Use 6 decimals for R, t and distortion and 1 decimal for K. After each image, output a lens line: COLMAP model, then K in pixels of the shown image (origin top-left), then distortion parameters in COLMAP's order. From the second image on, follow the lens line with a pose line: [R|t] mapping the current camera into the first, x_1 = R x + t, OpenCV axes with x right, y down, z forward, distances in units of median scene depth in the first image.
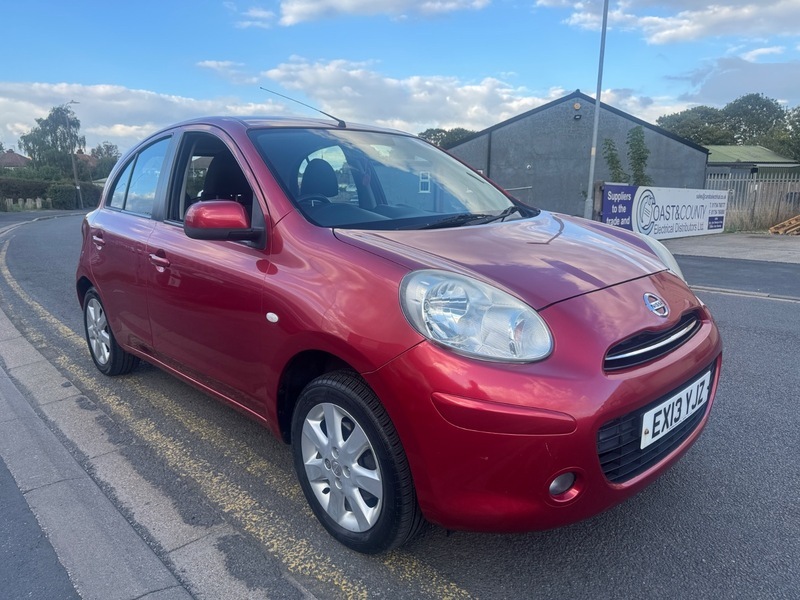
lens RADIAL K [[570.3, 0, 400.0], [0, 570.3, 300.0], [0, 0, 1]] dist [0.001006, -0.003156]
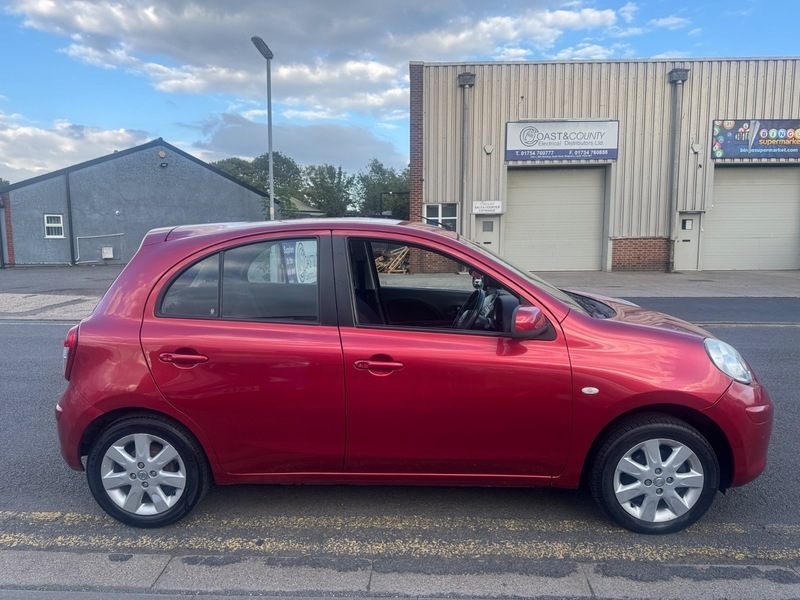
lens RADIAL K [[568.4, 0, 401.6], [0, 568.4, 291.2], [0, 0, 1]] dist [0.010557, -0.010198]
pose [[0.711872, -0.073205, 0.698484, -0.833365], [0.131481, 0.990860, -0.030154, -0.127067], [-0.689892, 0.113303, 0.714990, 0.179089]]
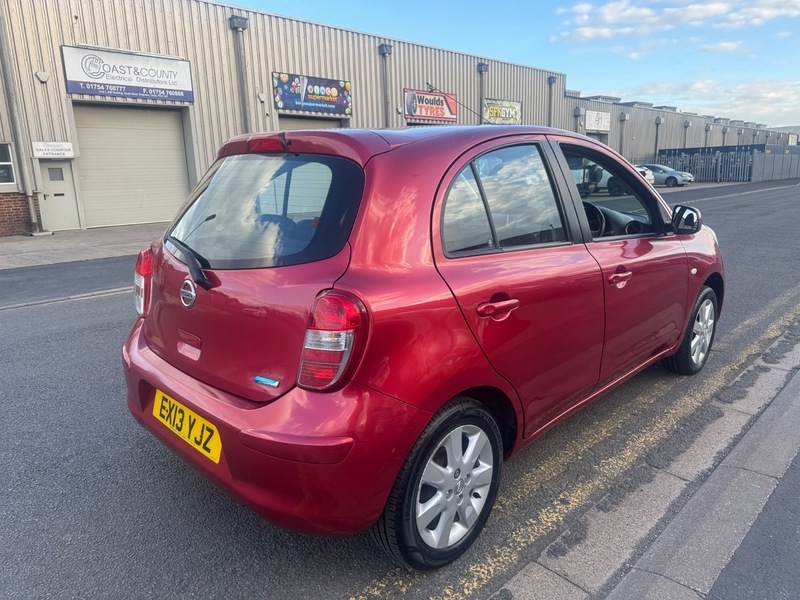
lens RADIAL K [[568.4, 0, 401.6], [0, 568.4, 291.2], [0, 0, 1]] dist [0.010557, -0.010198]
pose [[-0.036280, -0.195088, 0.980115, -1.054824], [0.212457, 0.956834, 0.198318, -0.245993], [-0.976497, 0.215427, 0.006734, 1.044983]]
